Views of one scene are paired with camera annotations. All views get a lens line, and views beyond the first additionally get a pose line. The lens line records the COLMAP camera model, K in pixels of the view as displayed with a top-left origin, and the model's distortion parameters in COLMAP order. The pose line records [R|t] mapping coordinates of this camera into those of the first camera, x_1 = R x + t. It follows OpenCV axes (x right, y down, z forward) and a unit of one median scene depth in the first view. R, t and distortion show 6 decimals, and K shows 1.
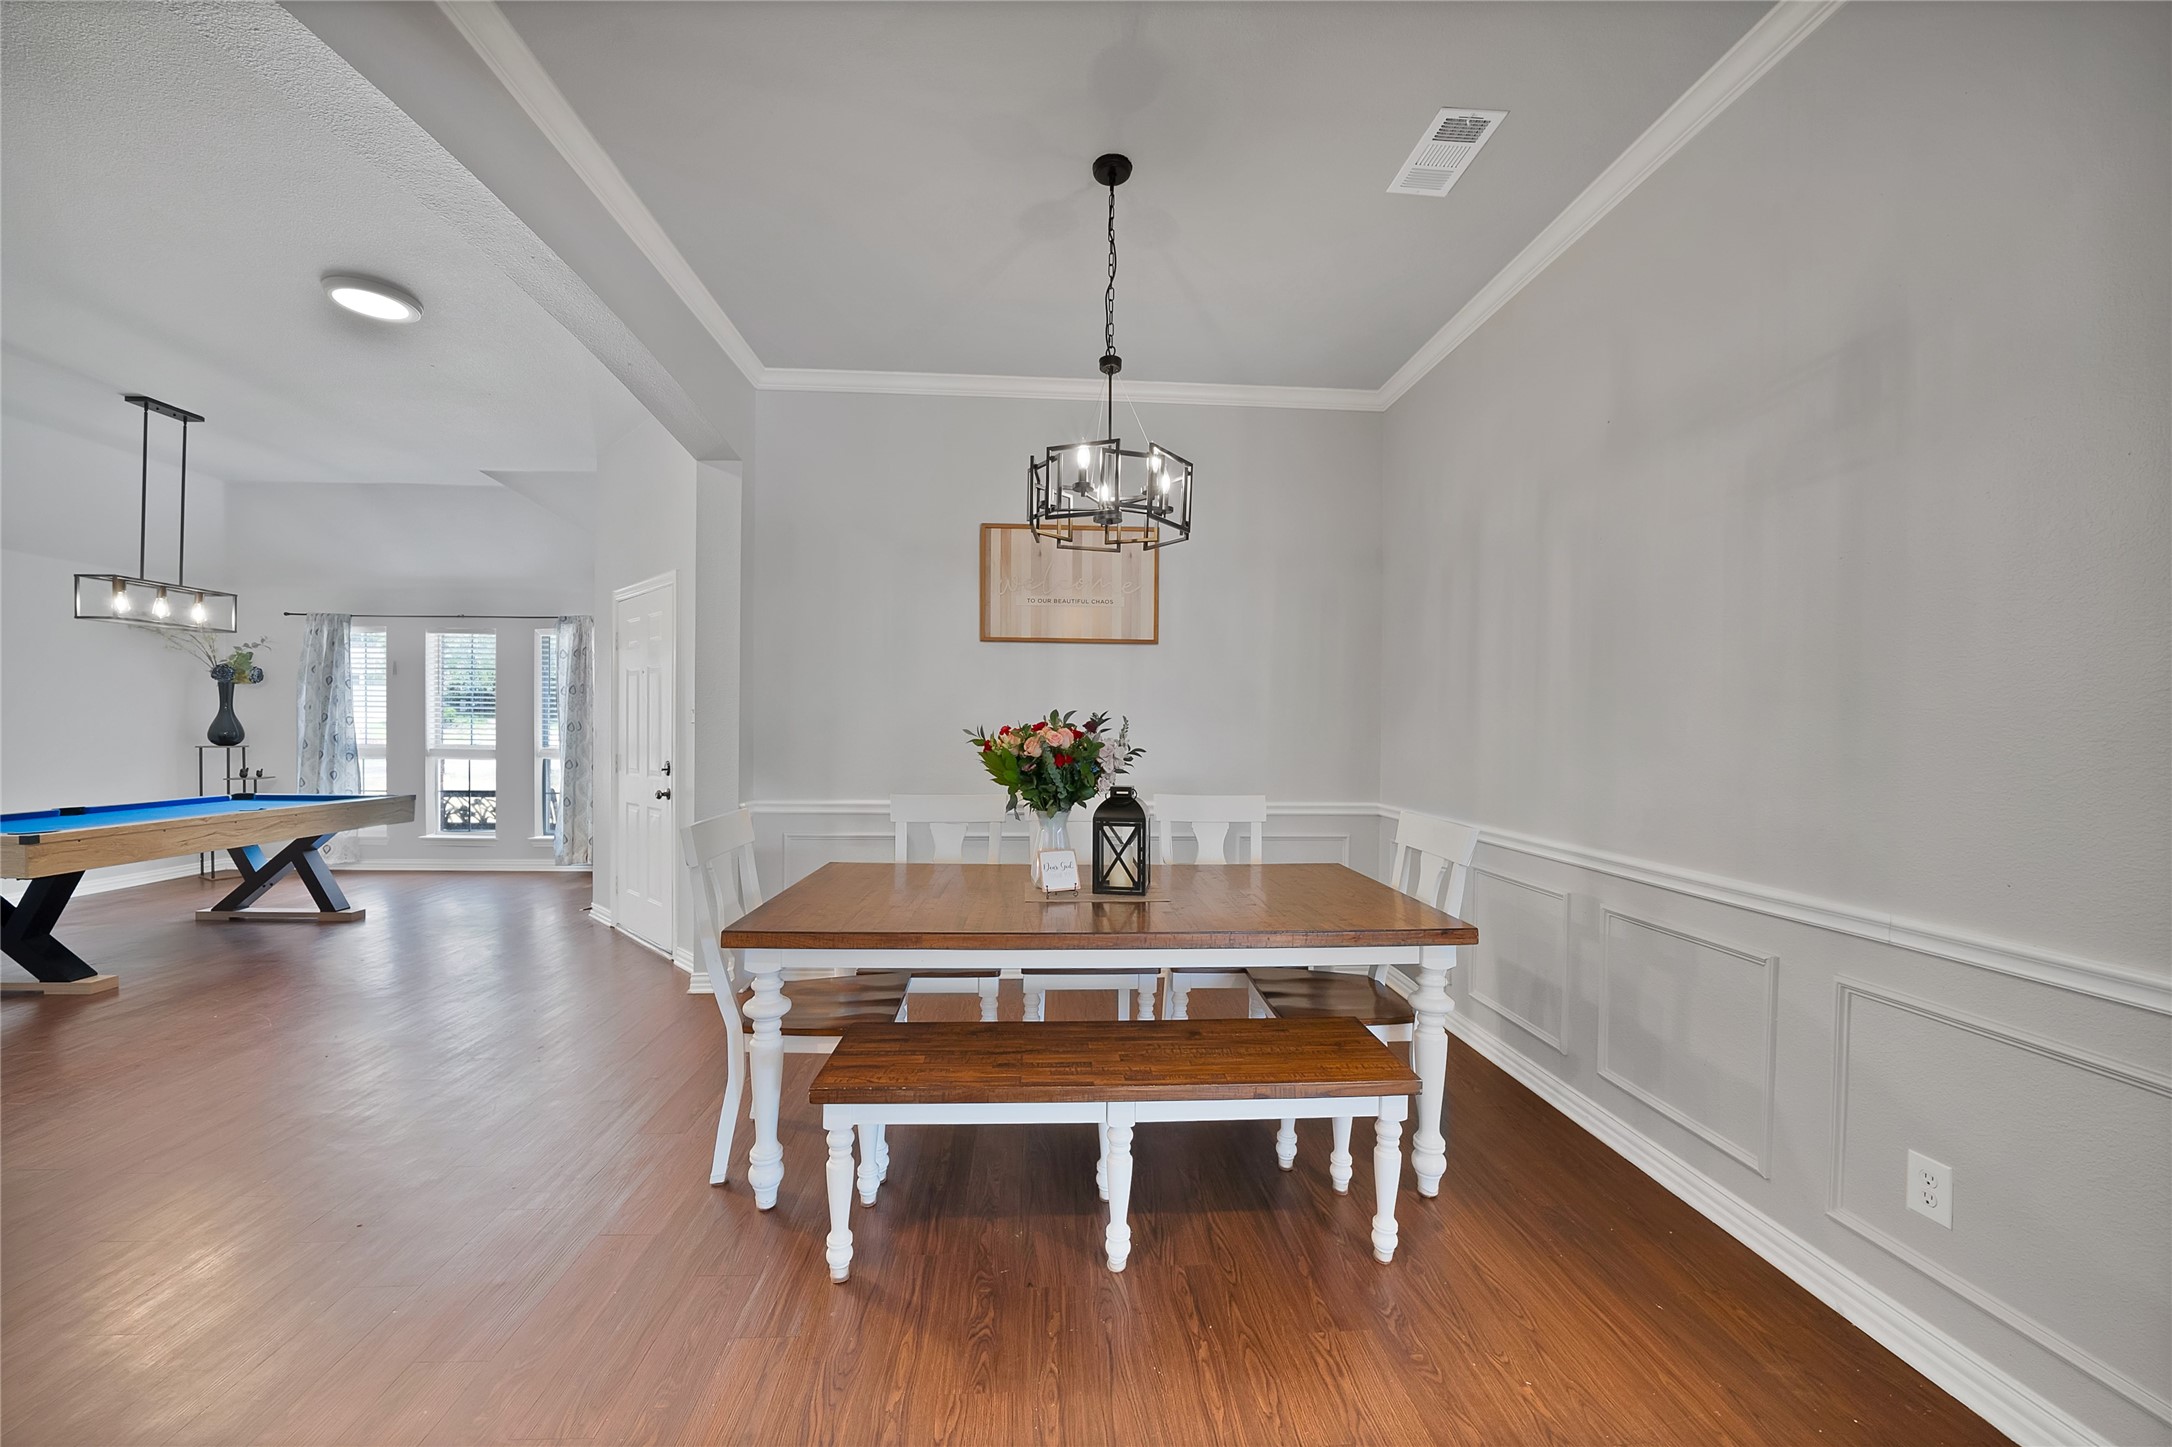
lens RADIAL K [[797.5, 0, 1083.0], [0, 797.5, 740.3], [0, 0, 1]] dist [-0.022062, 0.000612]
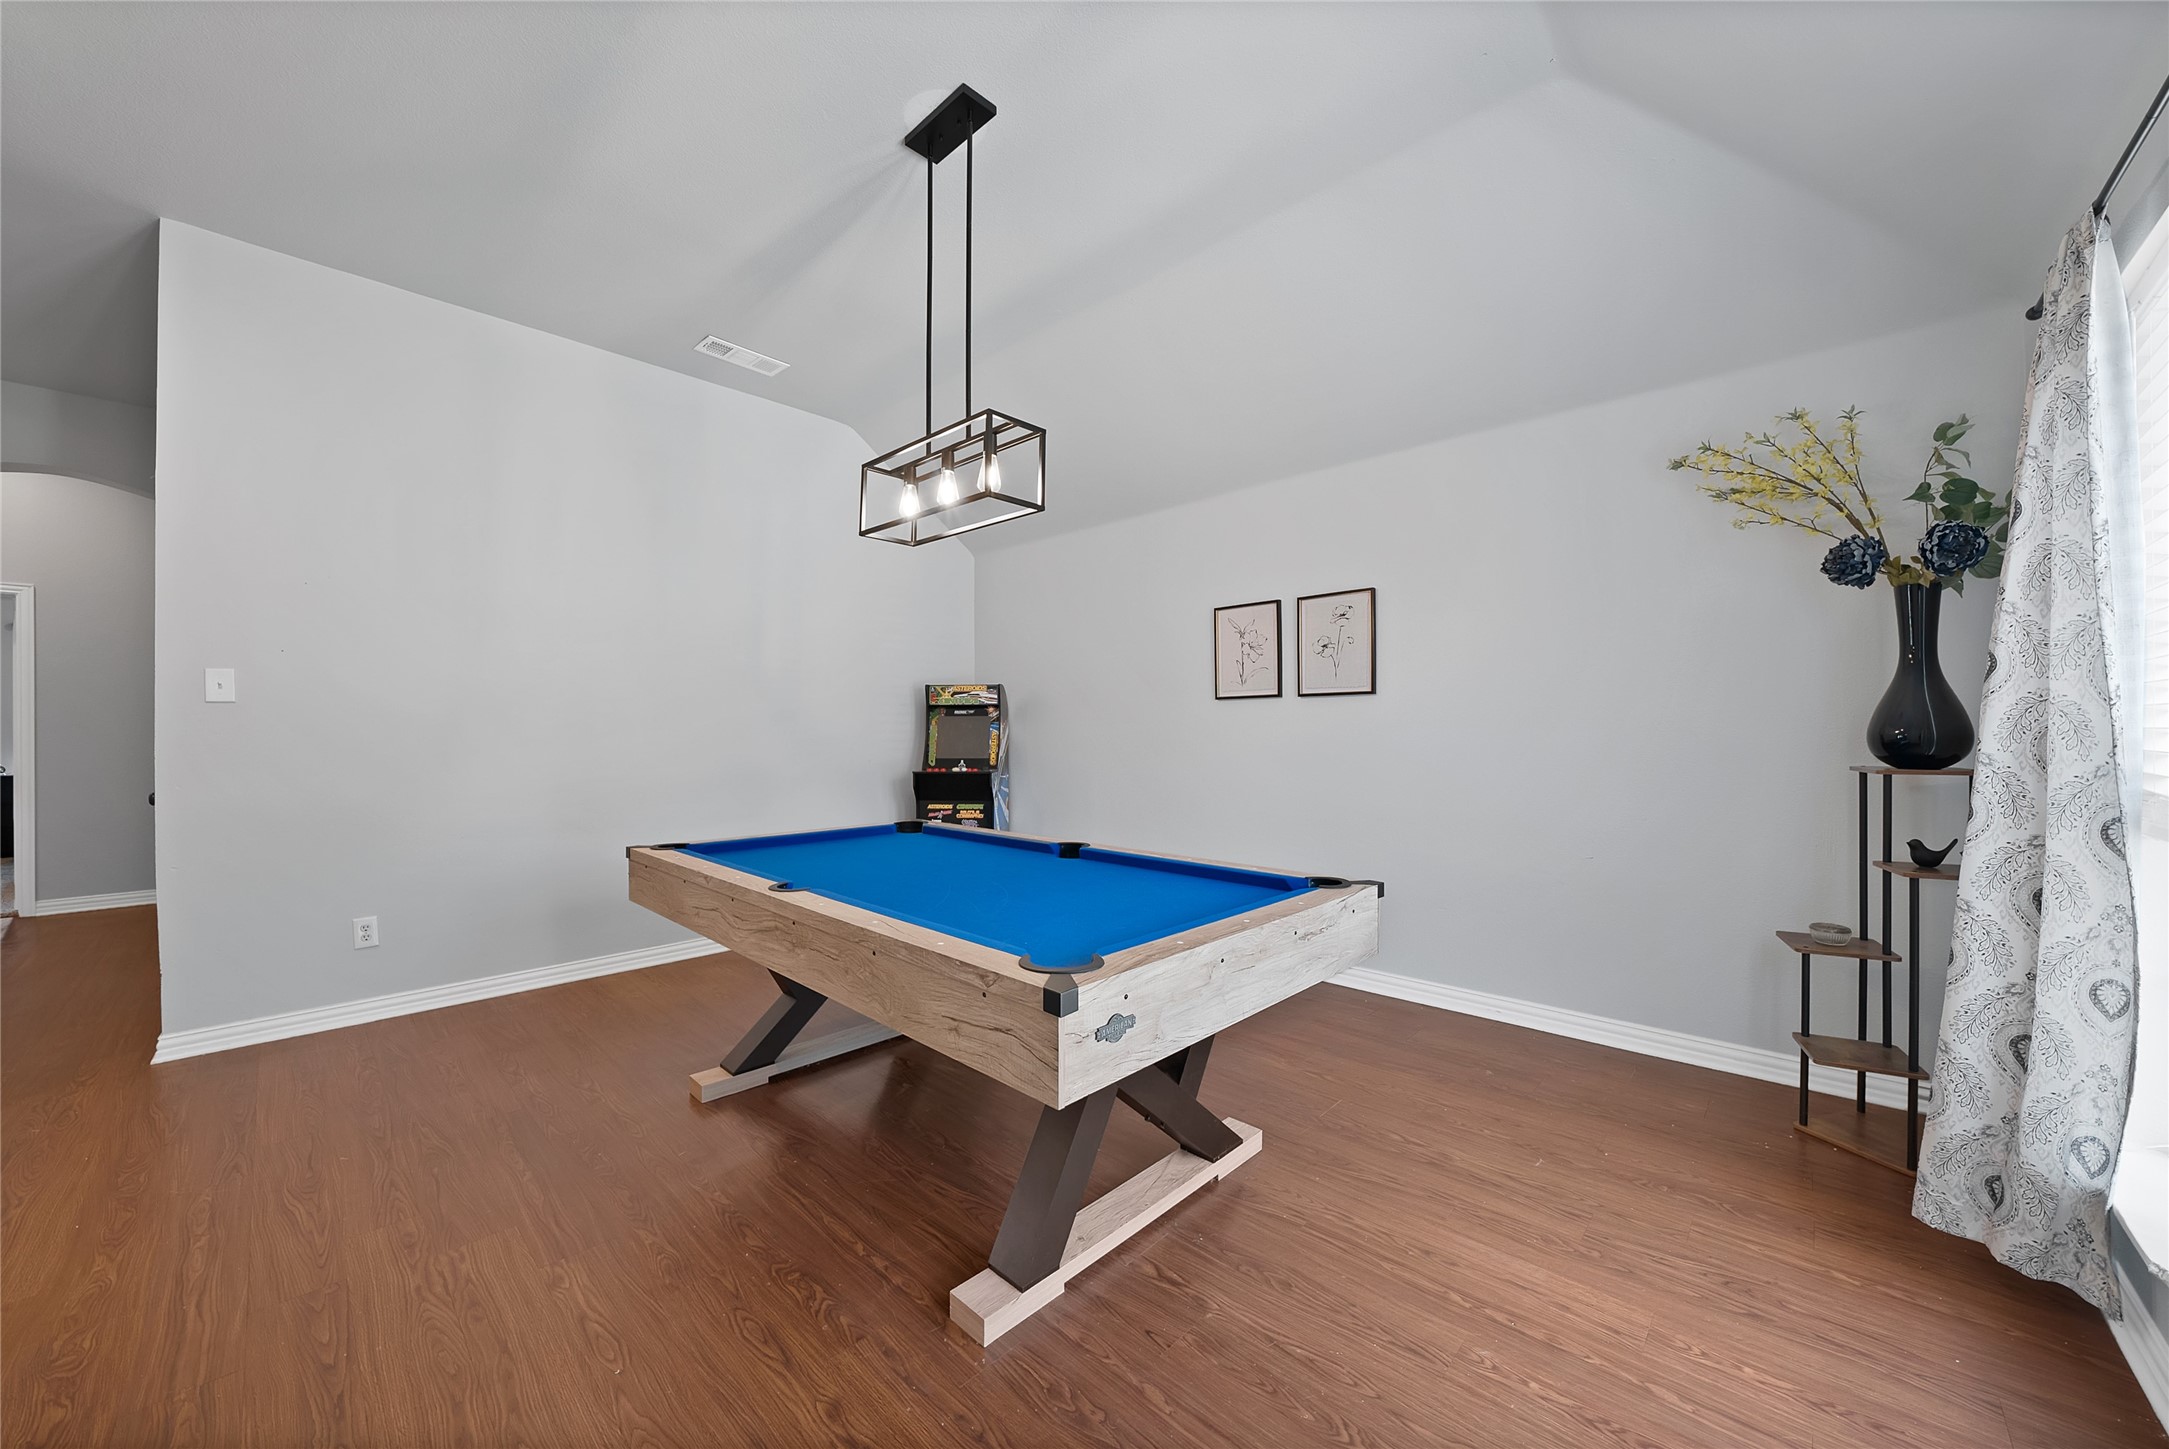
lens RADIAL K [[771.9, 0, 1095.1], [0, 771.9, 727.6], [0, 0, 1]] dist [-0.019031, -0.000053]
pose [[-0.719760, -0.011838, -0.694122, -0.597445], [-0.018814, 0.999820, 0.002458, -0.005138], [0.693968, 0.014829, -0.719853, 0.965720]]
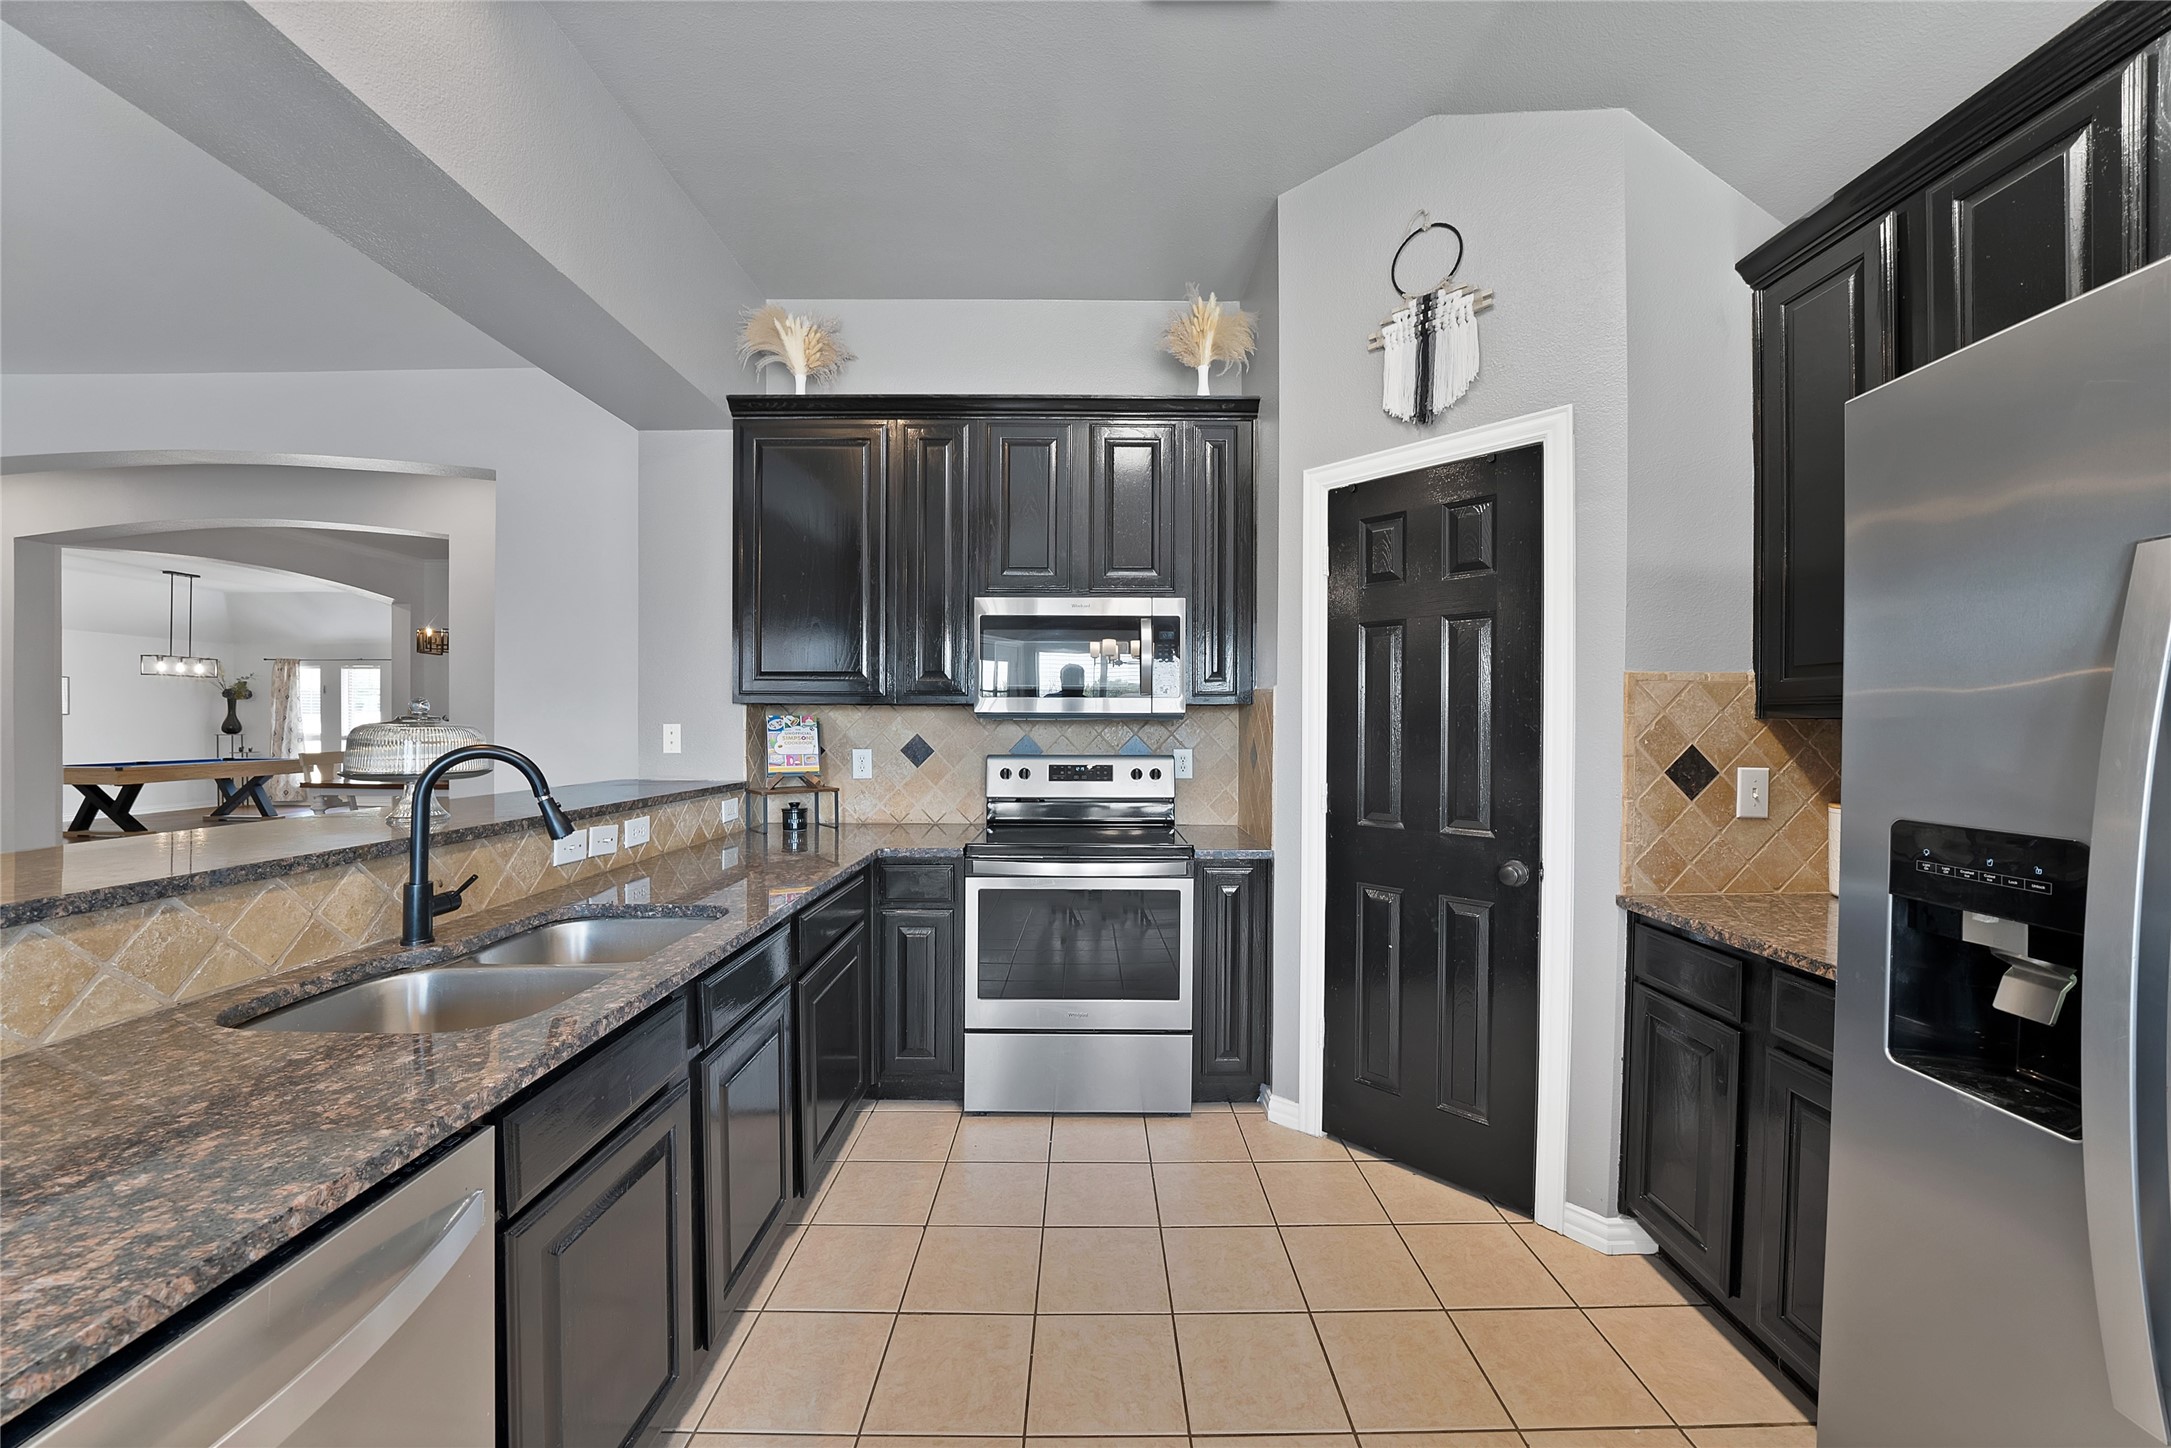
lens RADIAL K [[783.9, 0, 1058.8], [0, 783.9, 728.5], [0, 0, 1]] dist [-0.021354, 0.000020]
pose [[0.996978, -0.005532, -0.077481, 0.921035], [0.005247, 0.999979, -0.003885, 0.010908], [0.077501, 0.003467, 0.996986, -0.601746]]
